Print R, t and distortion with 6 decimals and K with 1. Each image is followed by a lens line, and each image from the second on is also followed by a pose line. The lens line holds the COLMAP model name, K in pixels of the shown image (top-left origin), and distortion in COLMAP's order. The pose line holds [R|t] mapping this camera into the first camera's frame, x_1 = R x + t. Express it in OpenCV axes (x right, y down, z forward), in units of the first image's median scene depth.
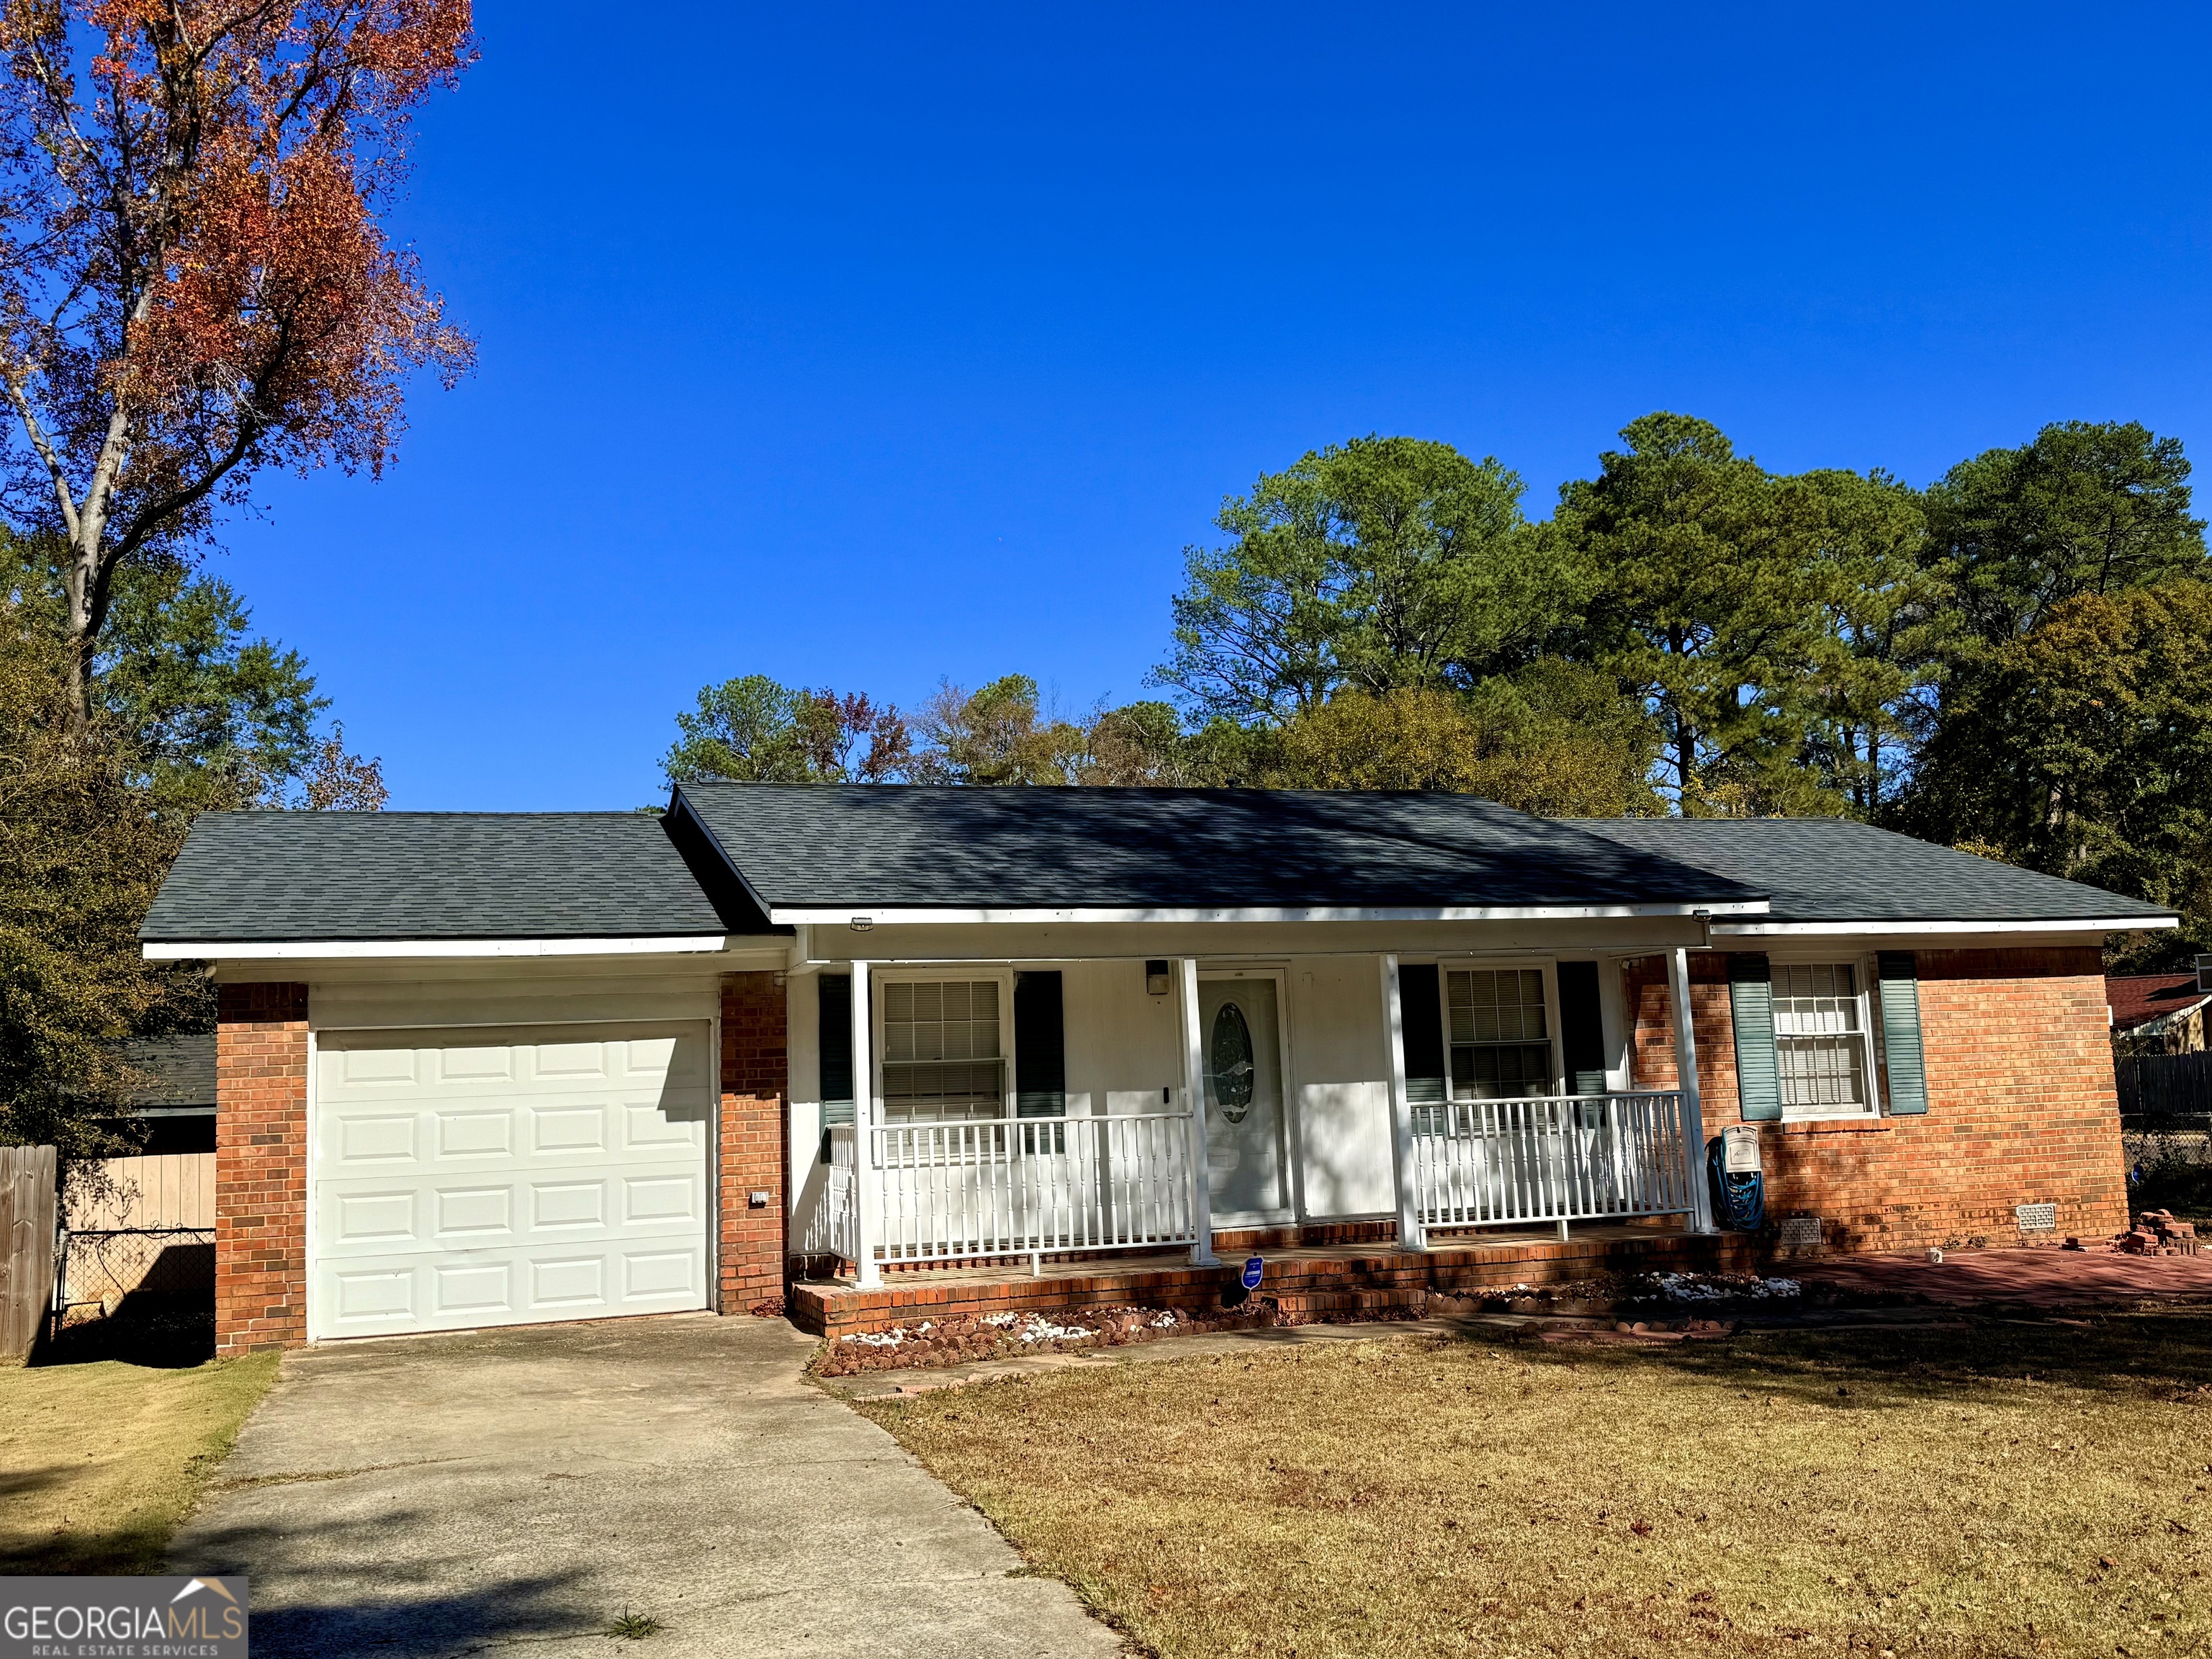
lens RADIAL K [[2044.1, 0, 1124.3], [0, 2044.1, 839.8], [0, 0, 1]] dist [0.074281, 0.000000]
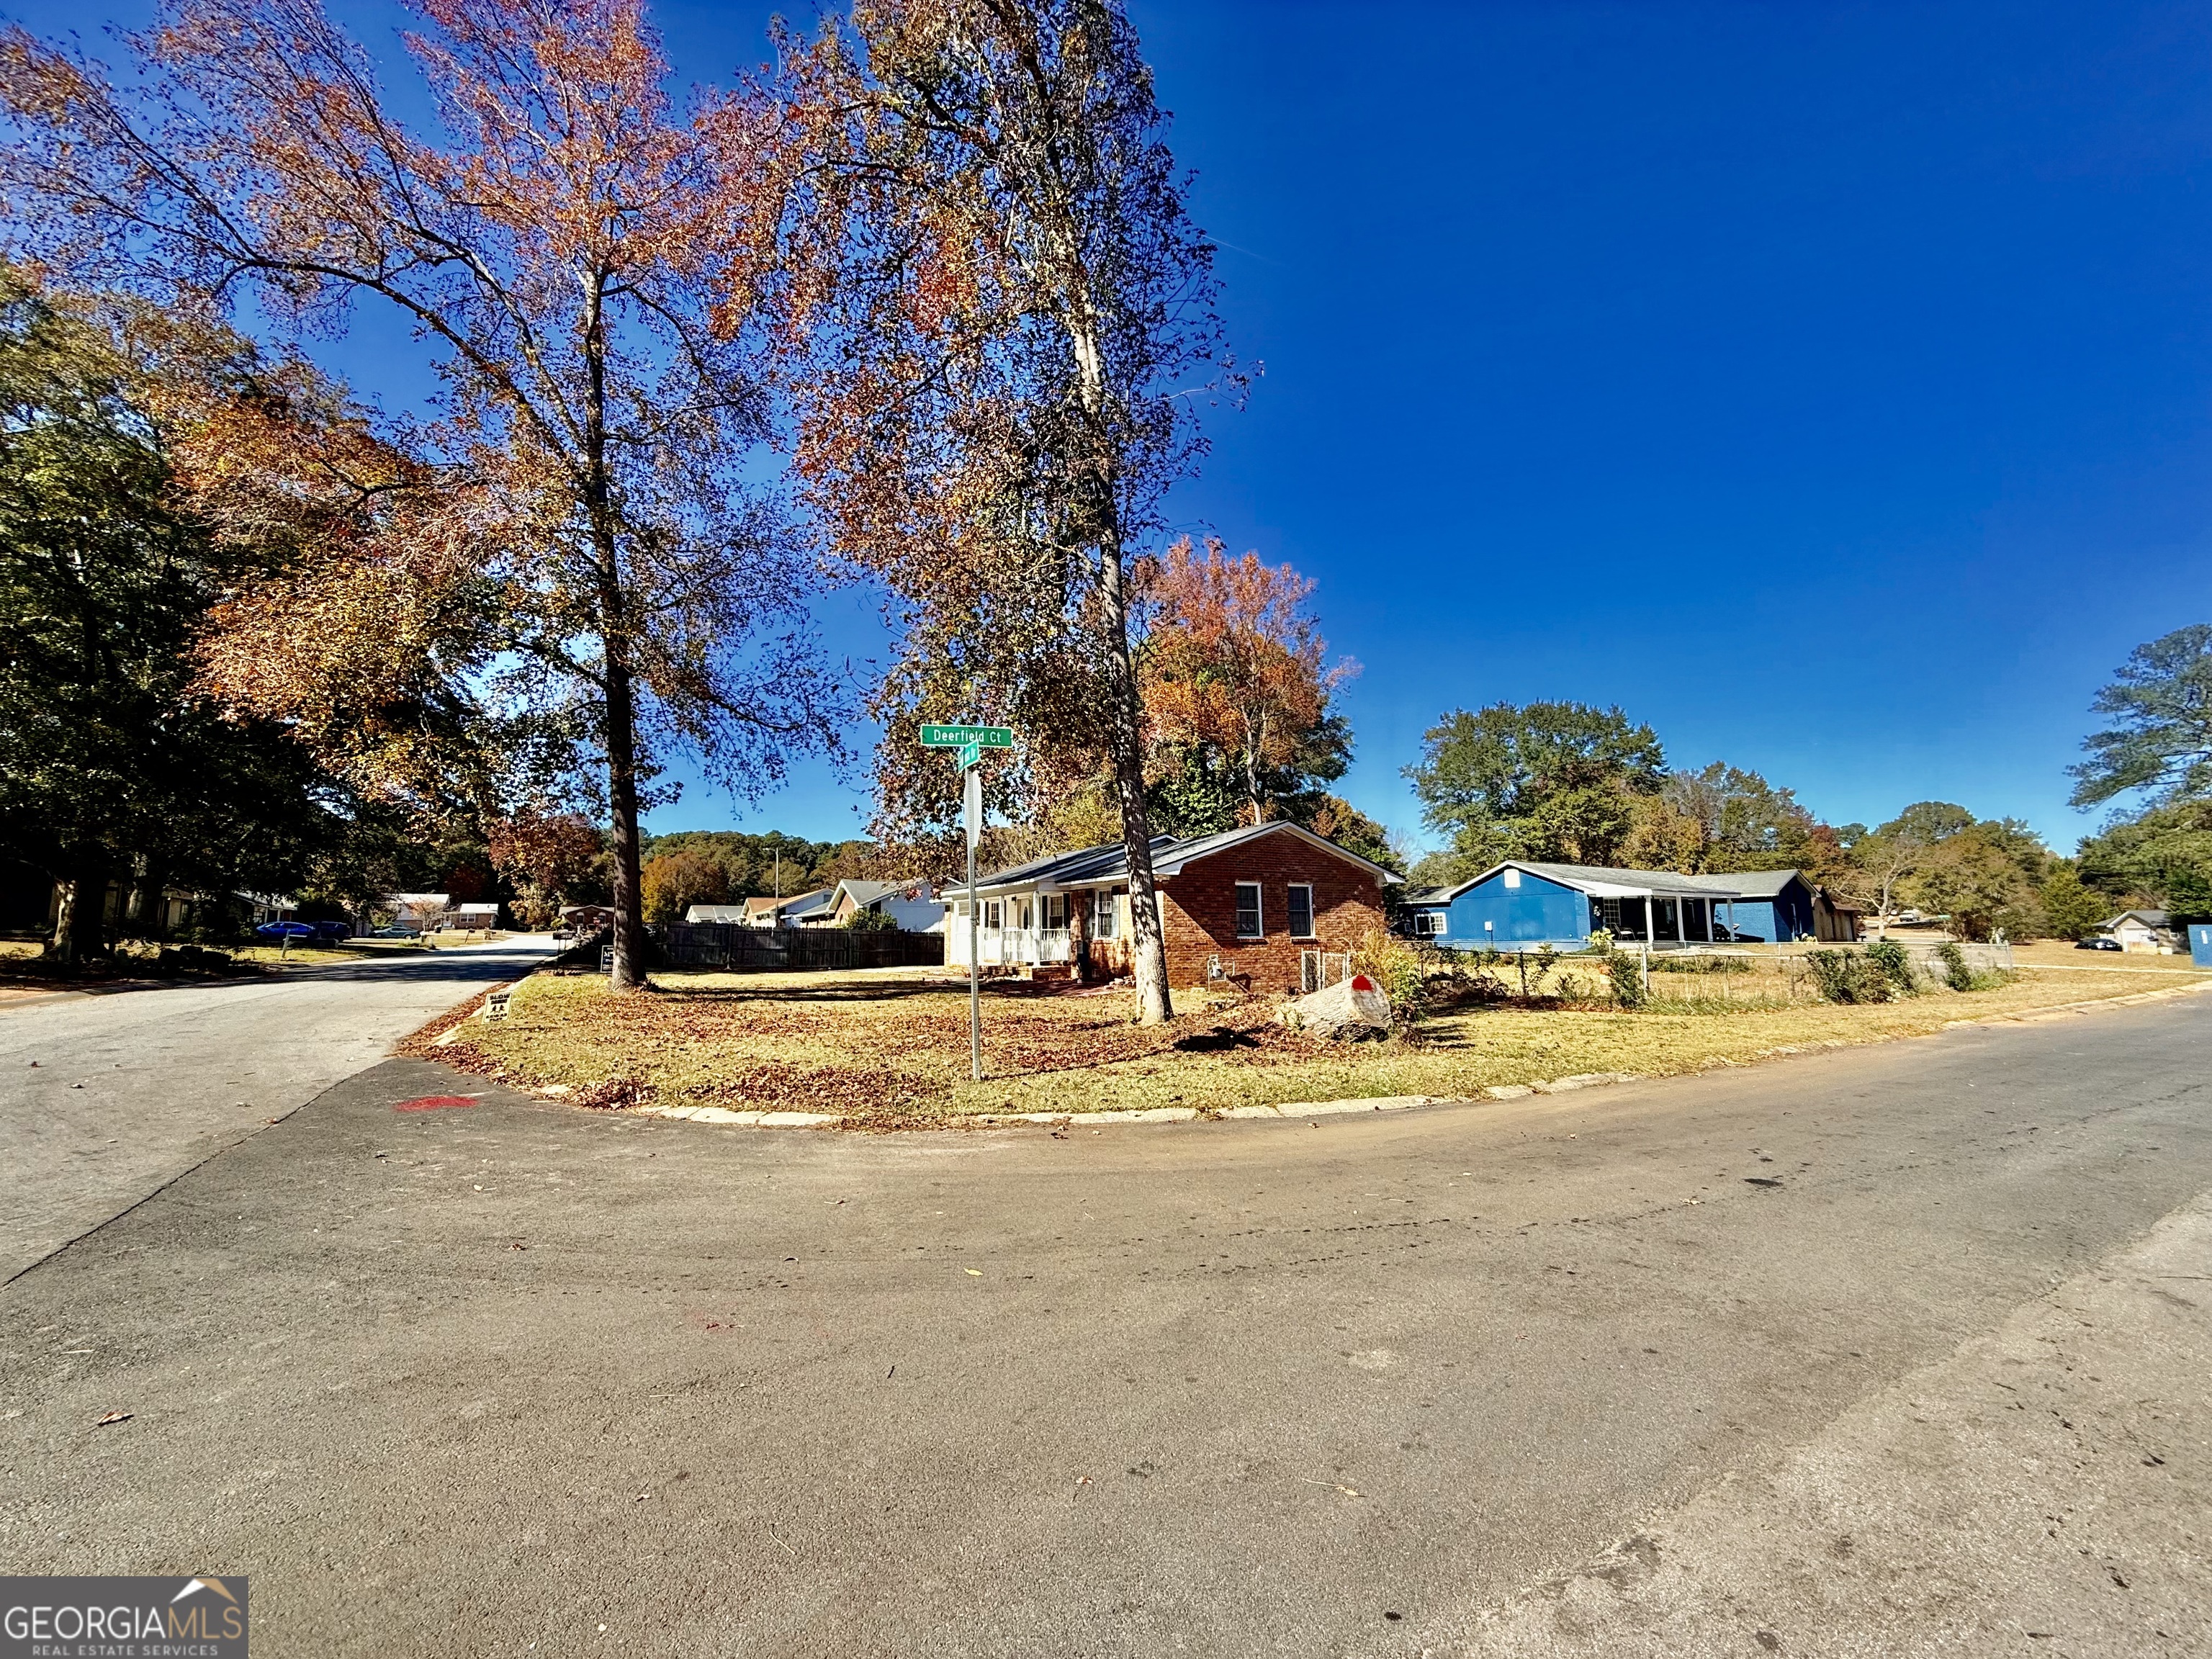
lens RADIAL K [[882.5, 0, 1098.7], [0, 882.5, 827.6], [0, 0, 1]] dist [-0.000917, 0.000598]
pose [[0.184753, -0.086520, -0.978969, 1.705341], [0.119898, 0.990661, -0.064926, 0.051580], [0.975444, -0.105381, 0.193402, 0.750805]]
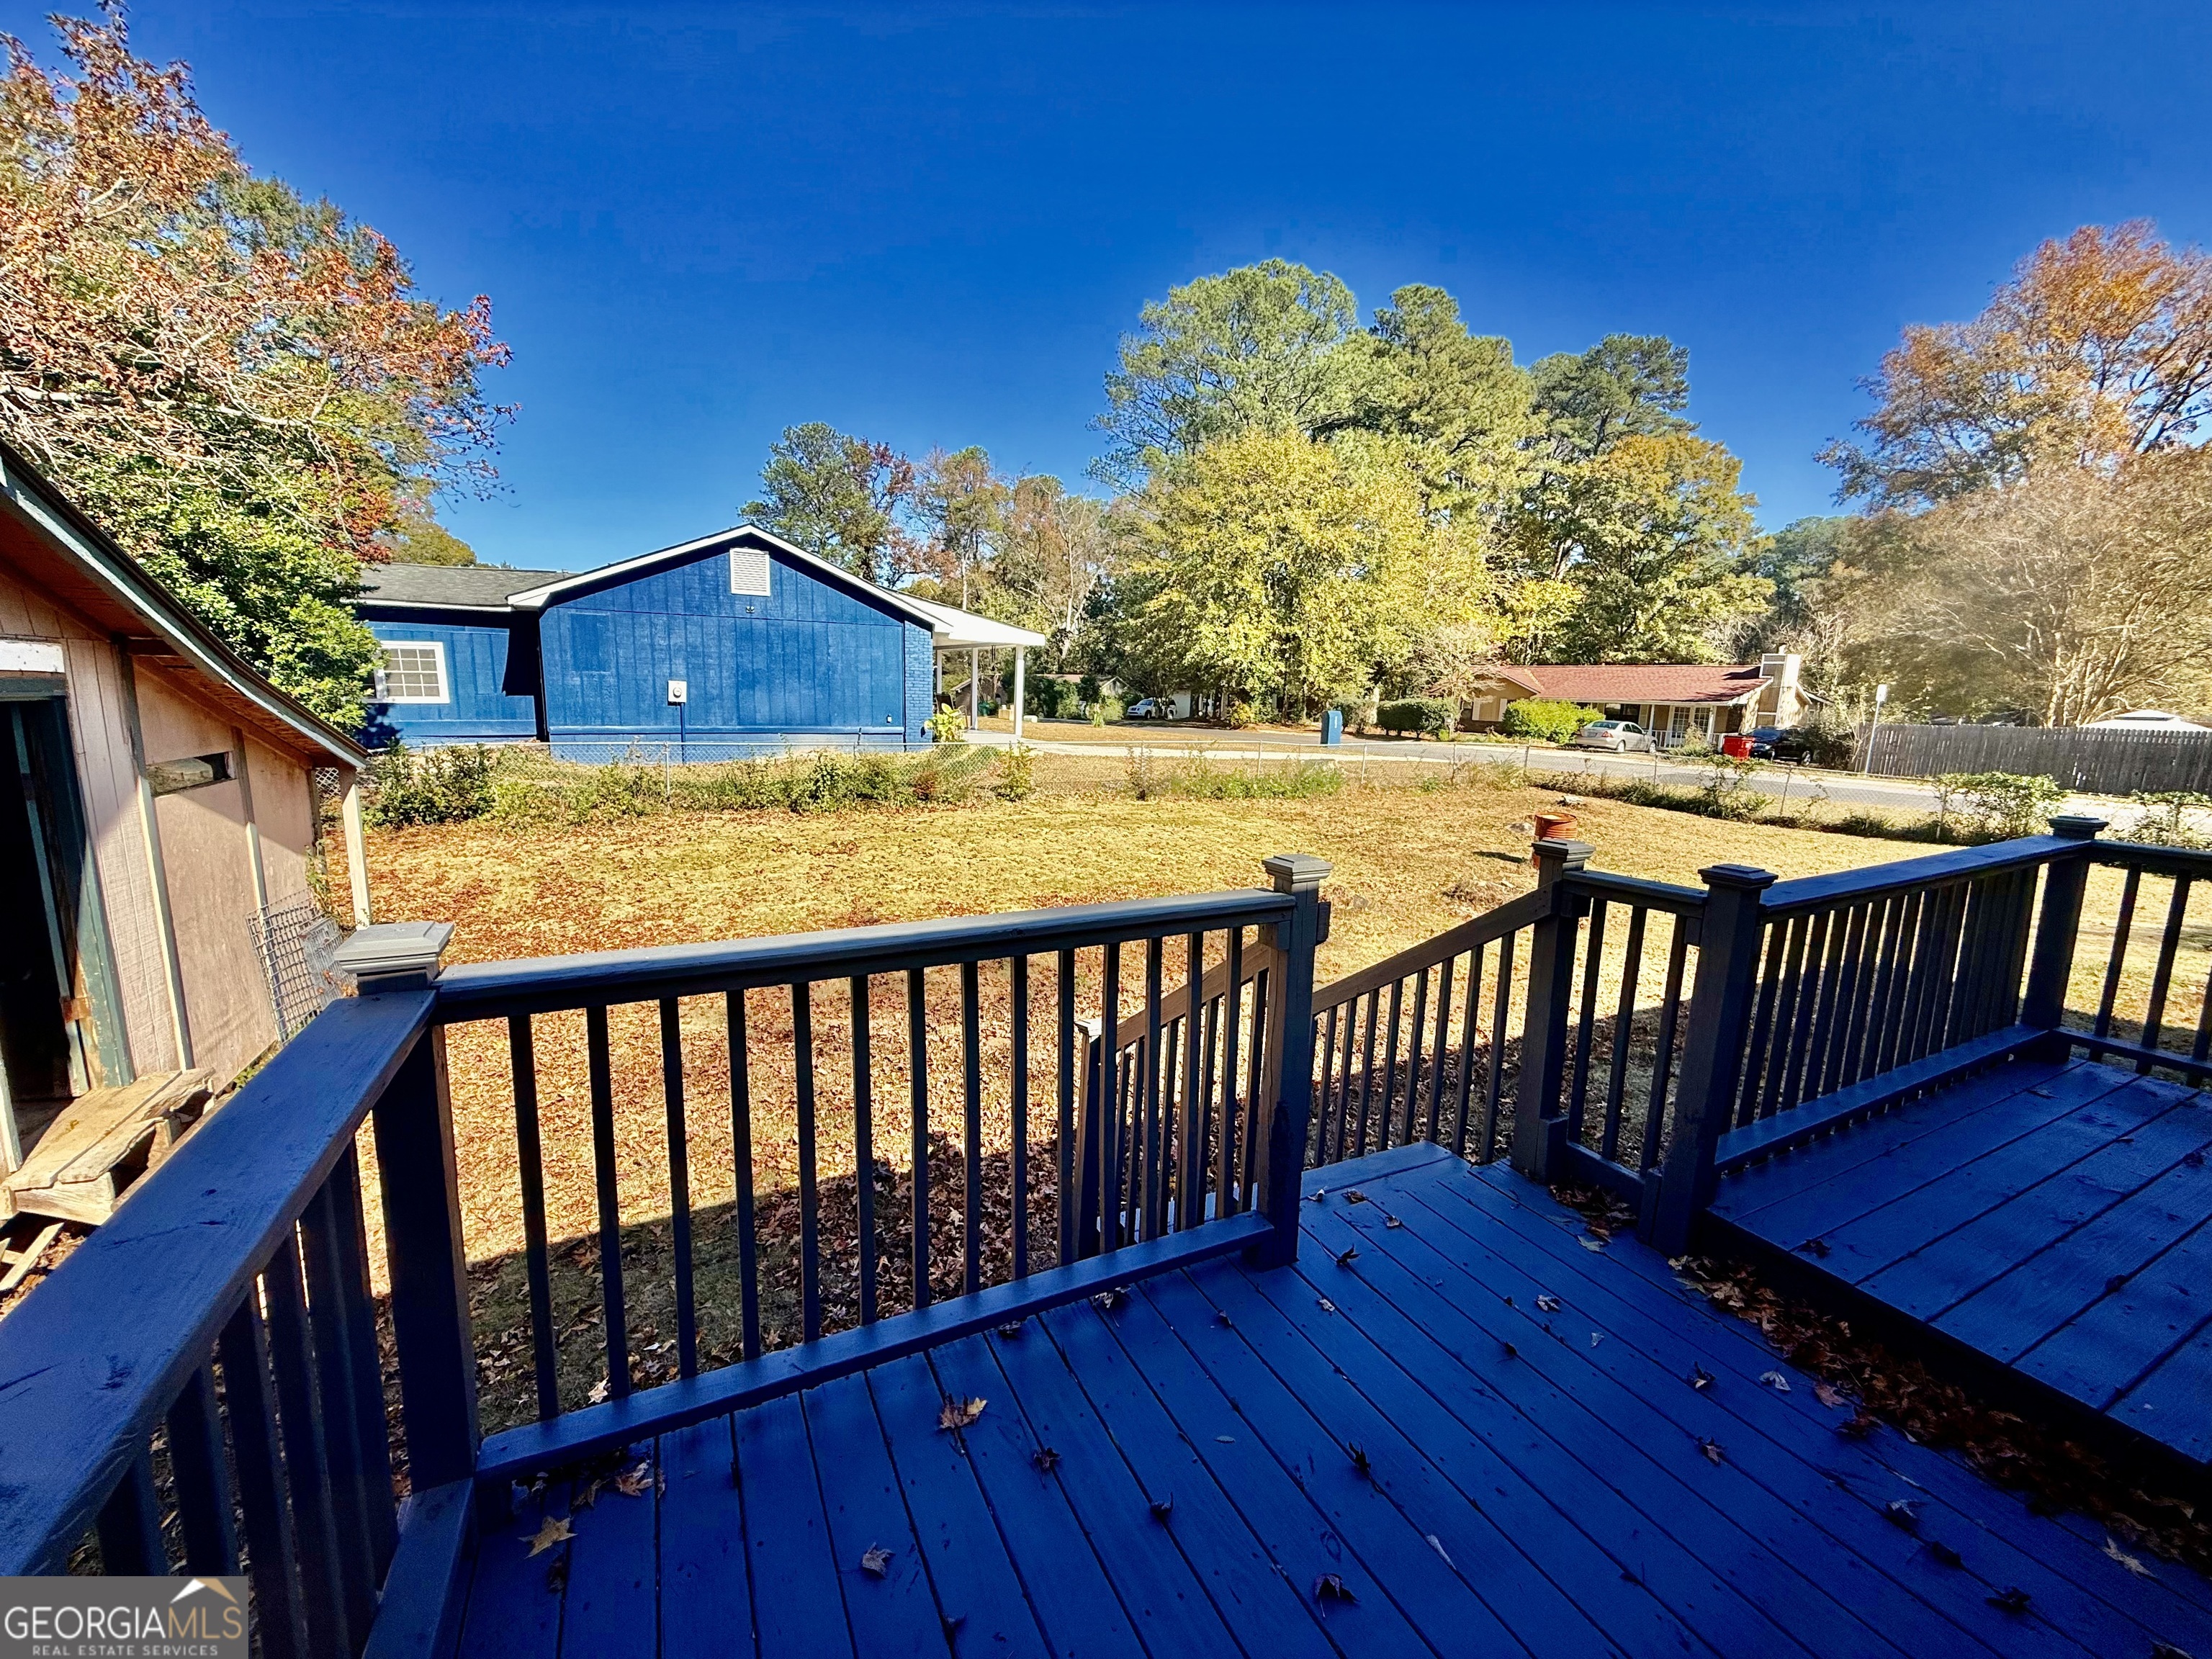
lens RADIAL K [[882.5, 0, 1099.9], [0, 882.5, 830.3], [0, 0, 1]] dist [-0.000917, 0.000598]
pose [[0.989339, 0.042947, 0.139151, -0.262944], [-0.079218, 0.960497, 0.266777, 0.154072], [-0.122197, -0.274956, 0.953660, 1.288790]]
